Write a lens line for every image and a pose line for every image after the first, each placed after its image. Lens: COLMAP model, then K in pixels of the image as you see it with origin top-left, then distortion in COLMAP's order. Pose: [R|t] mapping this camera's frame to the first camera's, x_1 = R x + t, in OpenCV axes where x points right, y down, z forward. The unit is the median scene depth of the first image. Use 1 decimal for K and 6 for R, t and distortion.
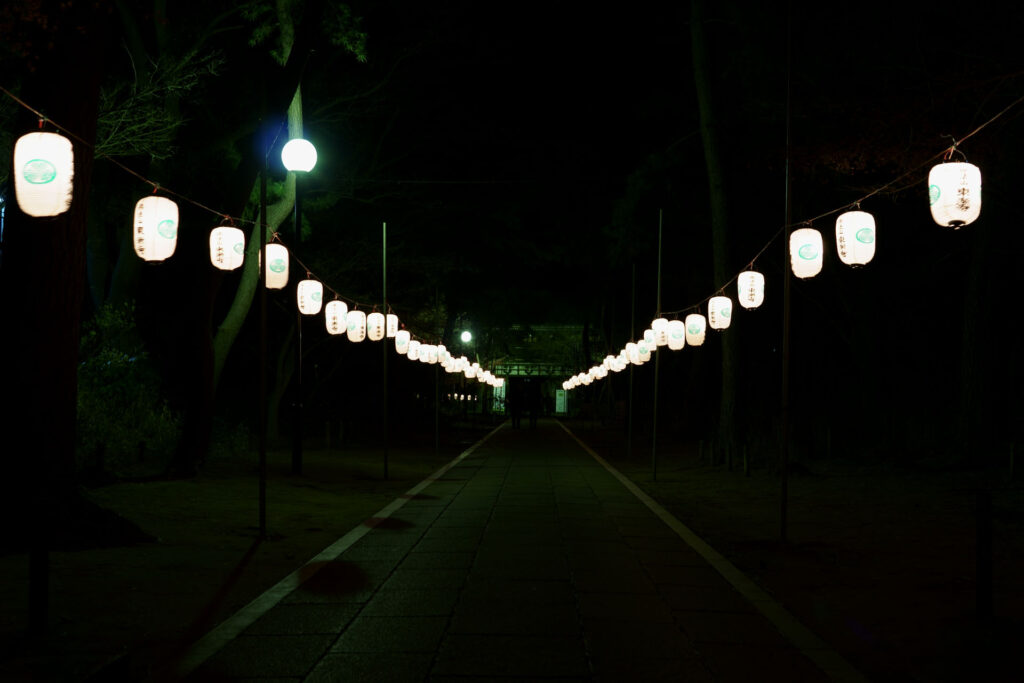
lens RADIAL K [[1337.5, 0, 513.8], [0, 1337.5, 340.7], [0, 0, 1]] dist [0.006490, 0.000000]
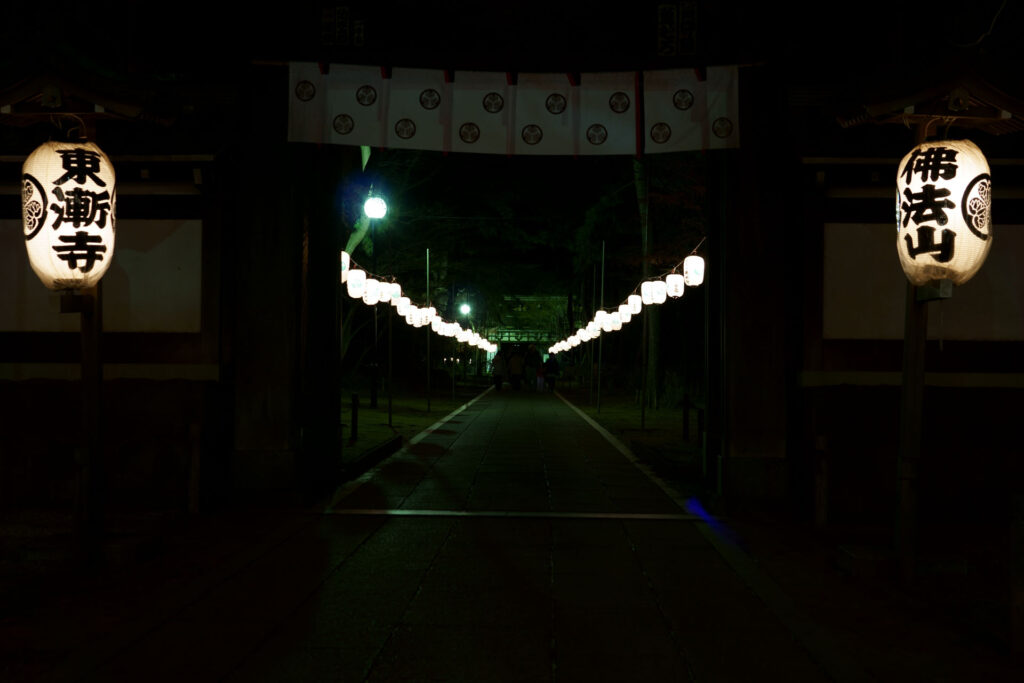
lens RADIAL K [[1337.5, 0, 501.0], [0, 1337.5, 338.0], [0, 0, 1]] dist [0.006490, 0.000000]
pose [[0.999998, 0.000280, -0.001738, -0.001651], [-0.000237, 0.999691, 0.024873, -0.004641], [0.001744, -0.024873, 0.999689, -0.116126]]
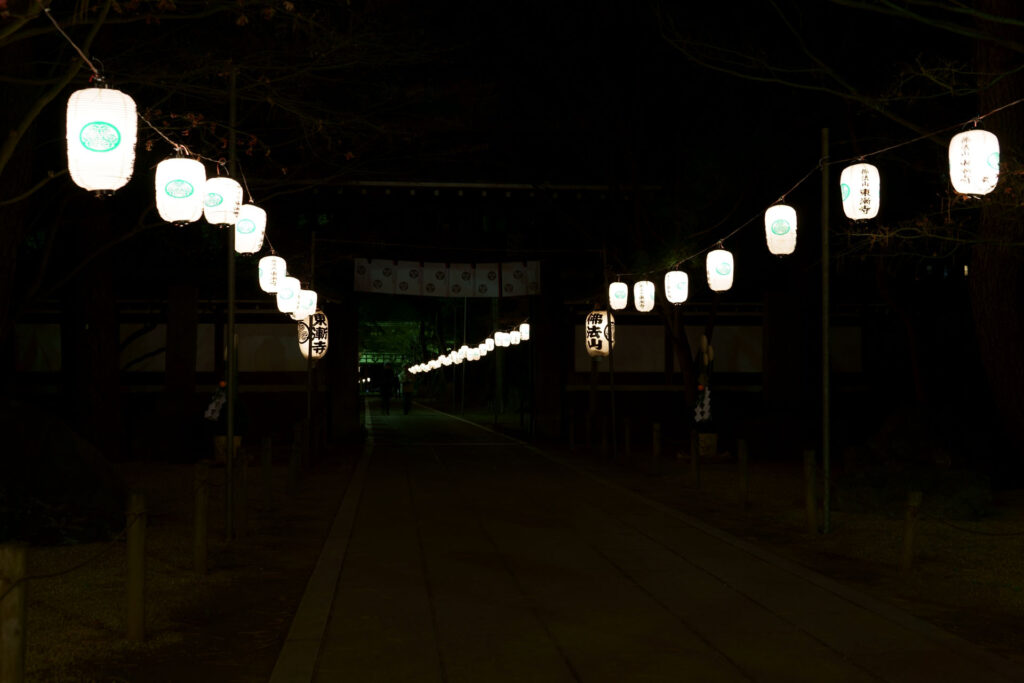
lens RADIAL K [[1337.5, 0, 512.5], [0, 1337.5, 341.3], [0, 0, 1]] dist [0.006490, 0.000000]
pose [[0.992119, -0.005134, 0.125196, -0.018760], [0.003459, 0.999902, 0.013591, -0.010717], [-0.125253, -0.013051, 0.992039, -0.249960]]
